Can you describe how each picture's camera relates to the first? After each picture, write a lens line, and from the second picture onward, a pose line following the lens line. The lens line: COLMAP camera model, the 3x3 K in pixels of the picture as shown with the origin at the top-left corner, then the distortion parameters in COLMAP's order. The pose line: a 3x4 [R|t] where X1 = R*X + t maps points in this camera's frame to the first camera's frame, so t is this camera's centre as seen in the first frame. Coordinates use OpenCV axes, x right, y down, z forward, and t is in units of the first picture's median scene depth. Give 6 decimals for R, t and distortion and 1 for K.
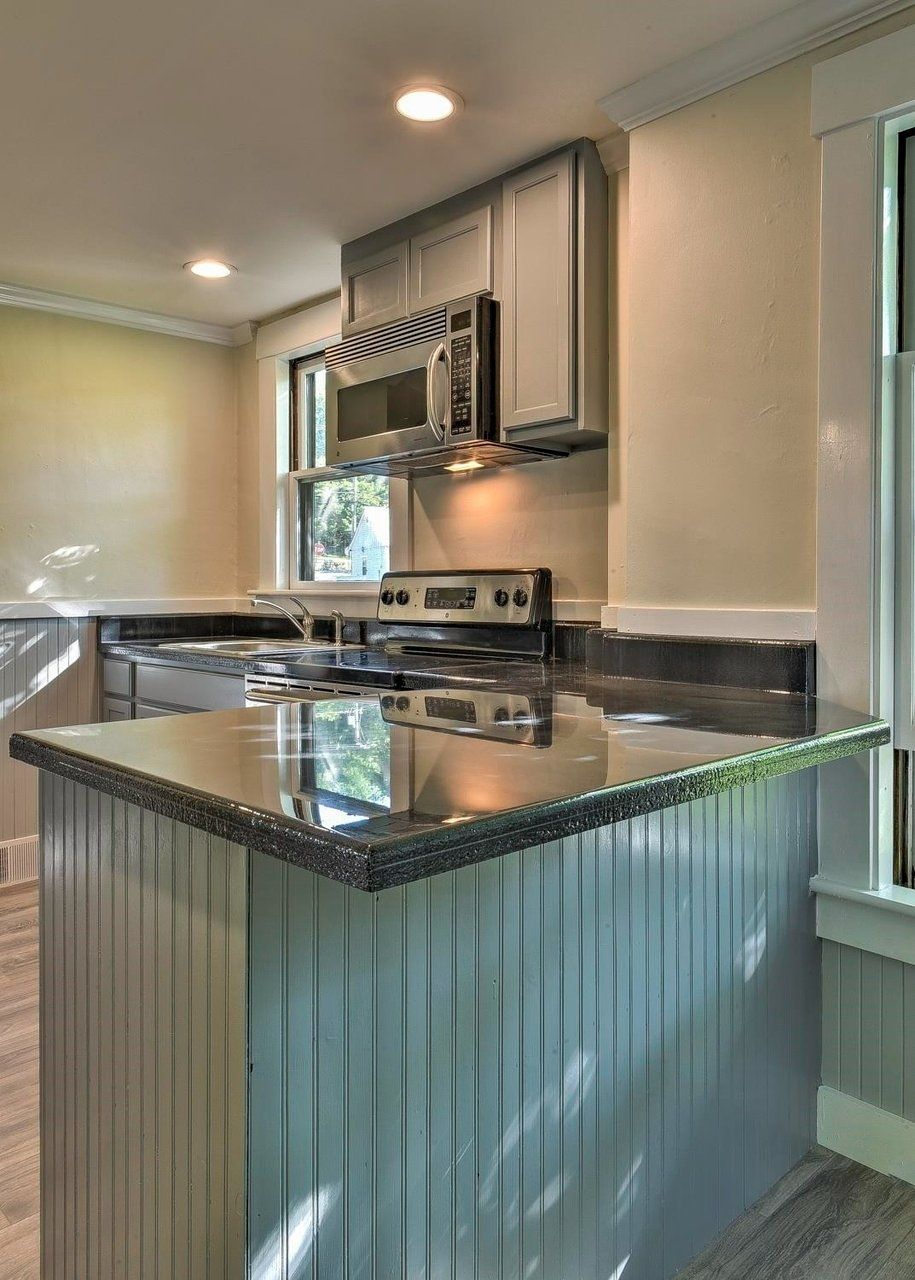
lens RADIAL K [[944.2, 0, 458.0], [0, 944.2, 636.9], [0, 0, 1]] dist [-0.069588, -0.000800]
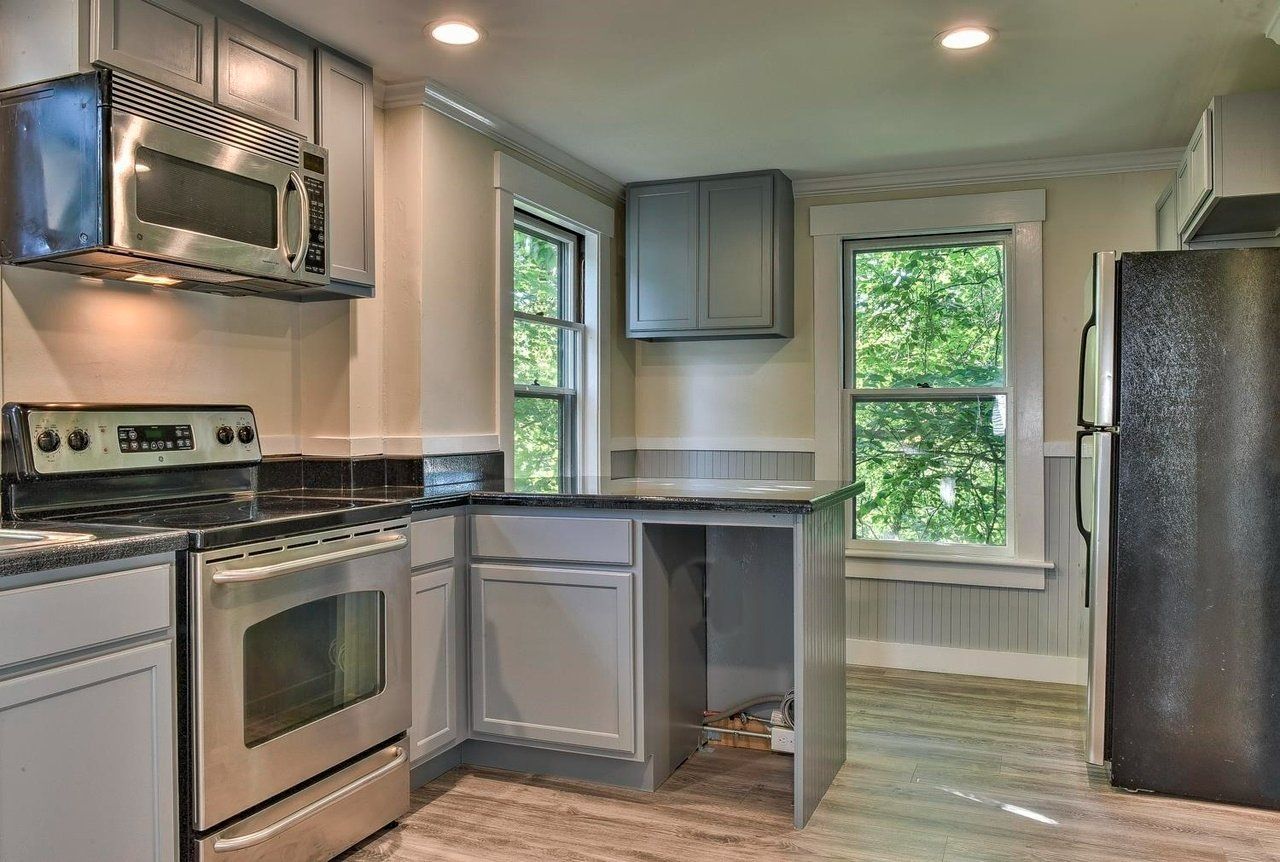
lens RADIAL K [[992.0, 0, 640.1], [0, 992.0, 431.5], [0, 0, 1]] dist [0.006759, 0.001186]
pose [[-0.417731, -0.001376, 0.908570, -0.986935], [0.064451, 0.997435, 0.031143, -0.047700], [-0.906282, 0.071567, -0.416571, 0.999947]]
